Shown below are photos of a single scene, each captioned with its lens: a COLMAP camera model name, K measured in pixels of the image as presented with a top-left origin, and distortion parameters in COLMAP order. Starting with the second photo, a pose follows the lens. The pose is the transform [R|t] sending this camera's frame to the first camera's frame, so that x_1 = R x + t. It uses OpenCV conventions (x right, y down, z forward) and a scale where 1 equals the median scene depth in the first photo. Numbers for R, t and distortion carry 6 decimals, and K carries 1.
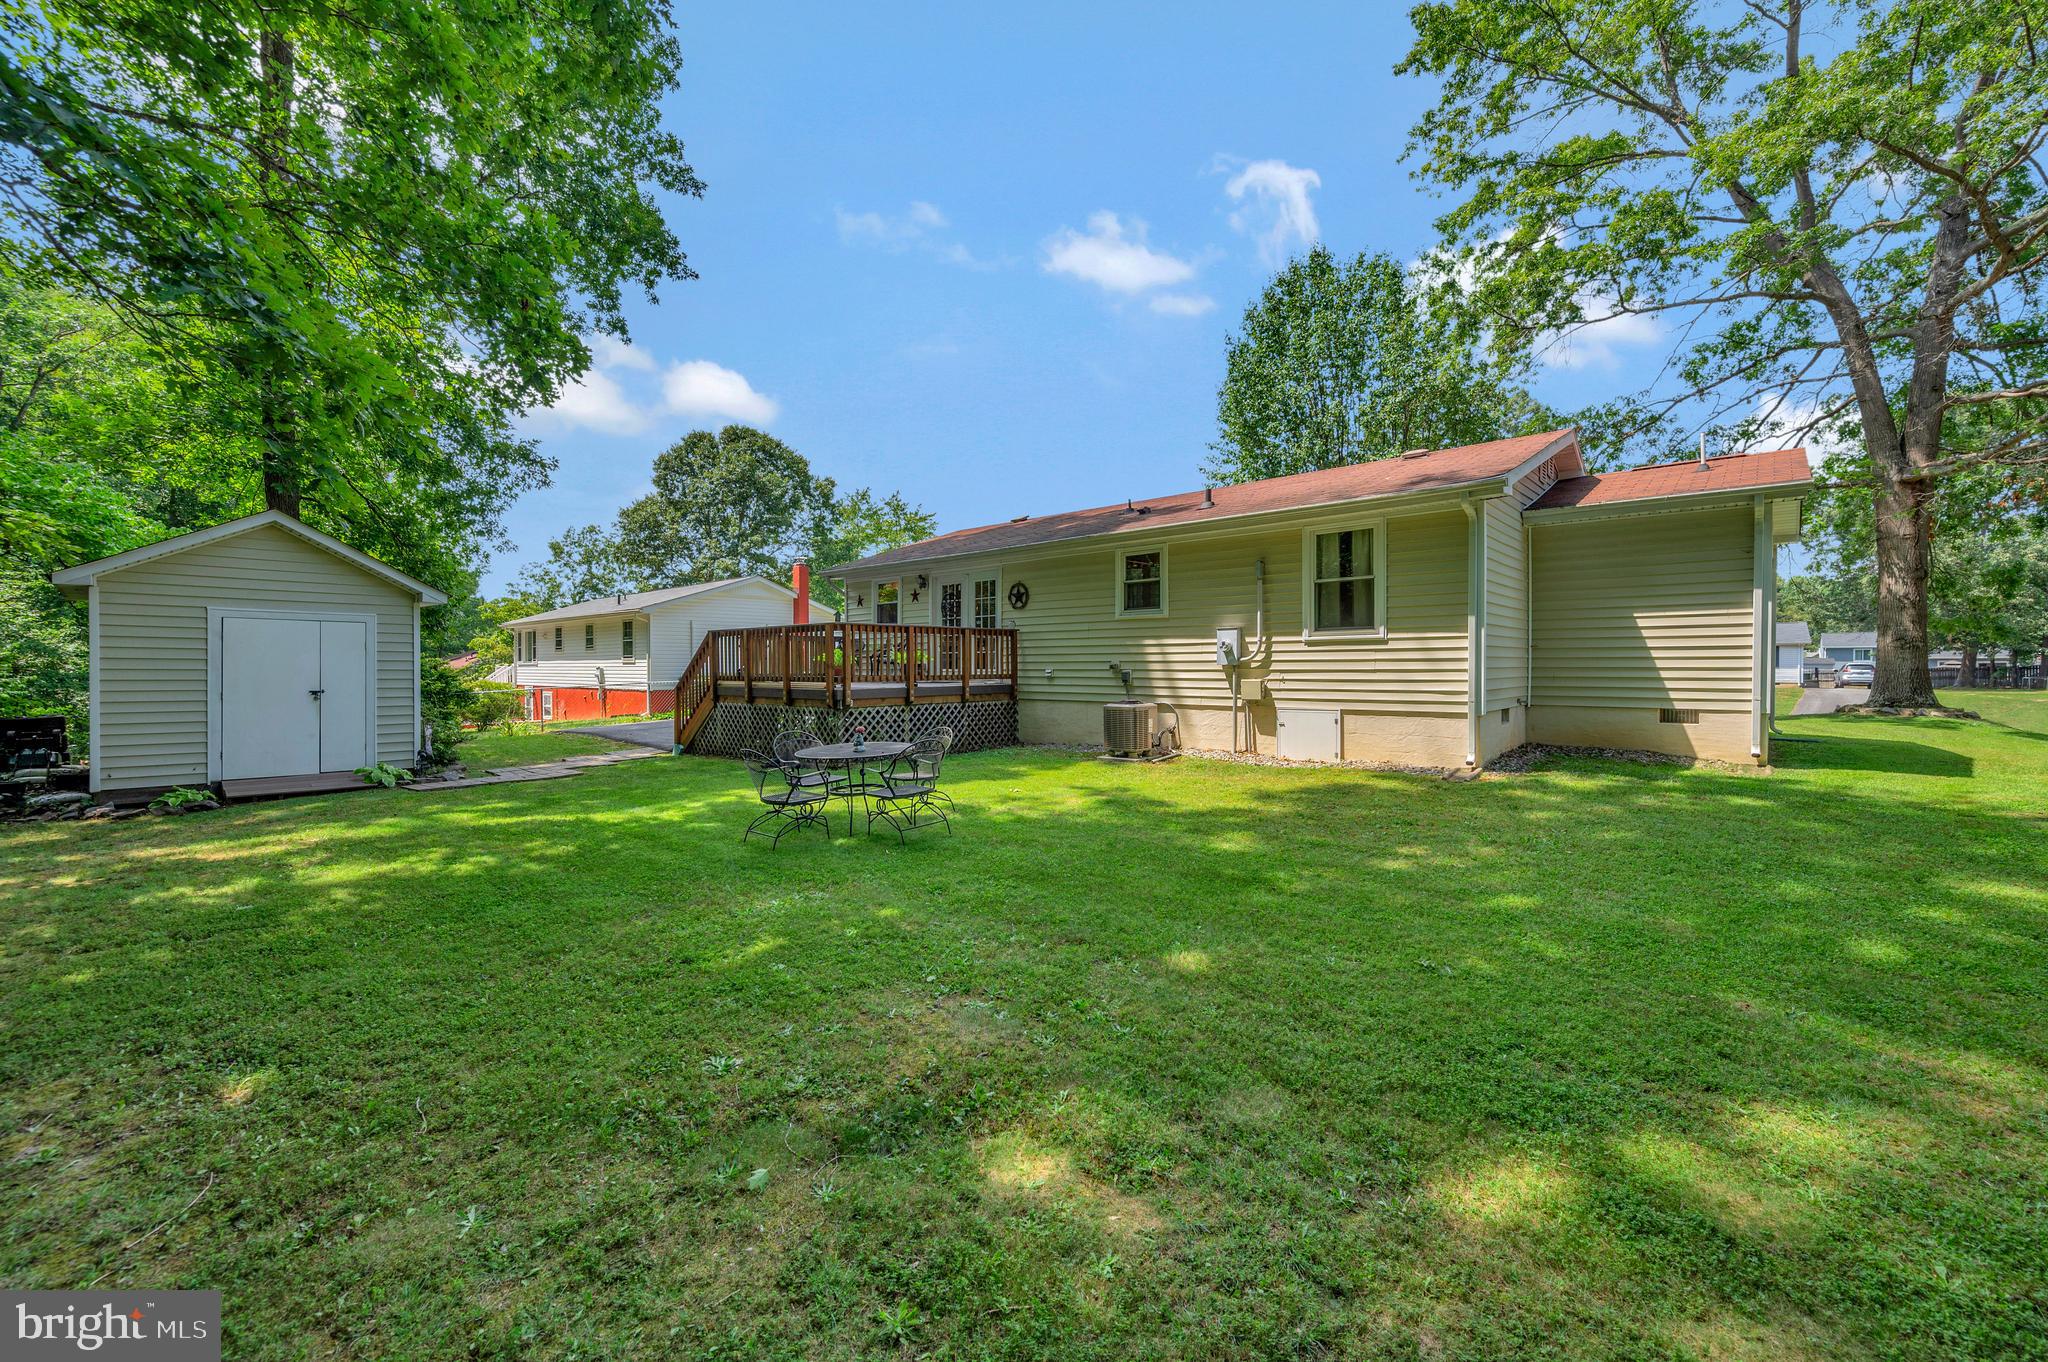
lens RADIAL K [[815.9, 0, 1036.9], [0, 815.9, 679.7], [0, 0, 1]] dist [-0.001371, 0.000019]
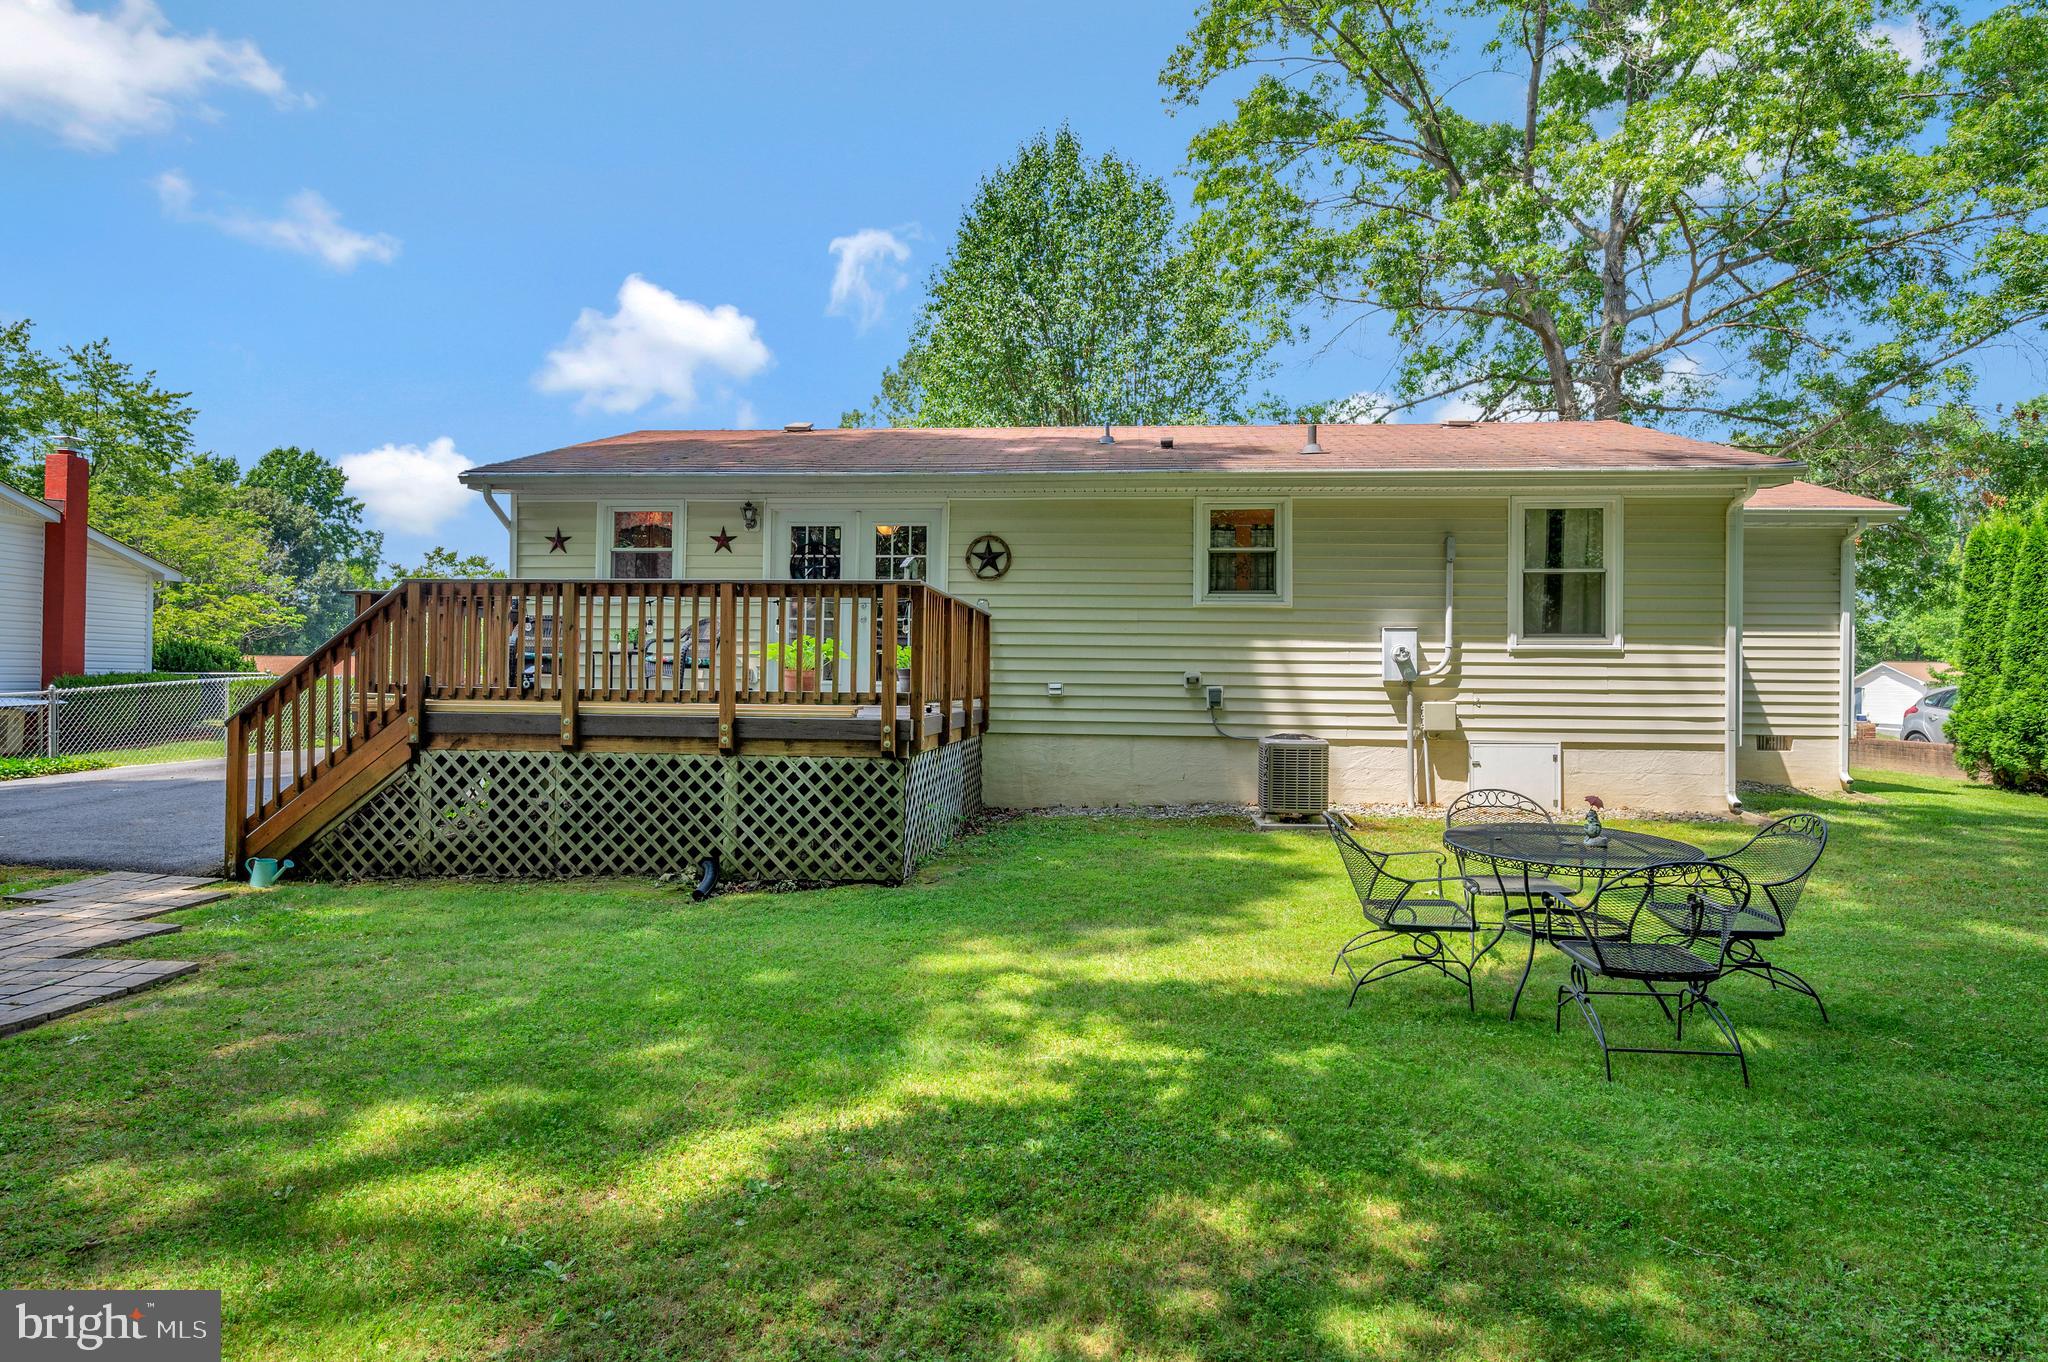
lens RADIAL K [[1098.7, 0, 1014.4], [0, 1098.7, 671.1], [0, 0, 1]] dist [-0.001527, -0.000529]
pose [[0.800533, 0.021265, 0.598911, -0.594694], [-0.004665, 0.999561, -0.029255, 0.002577], [-0.599270, 0.020625, 0.800281, 0.445978]]
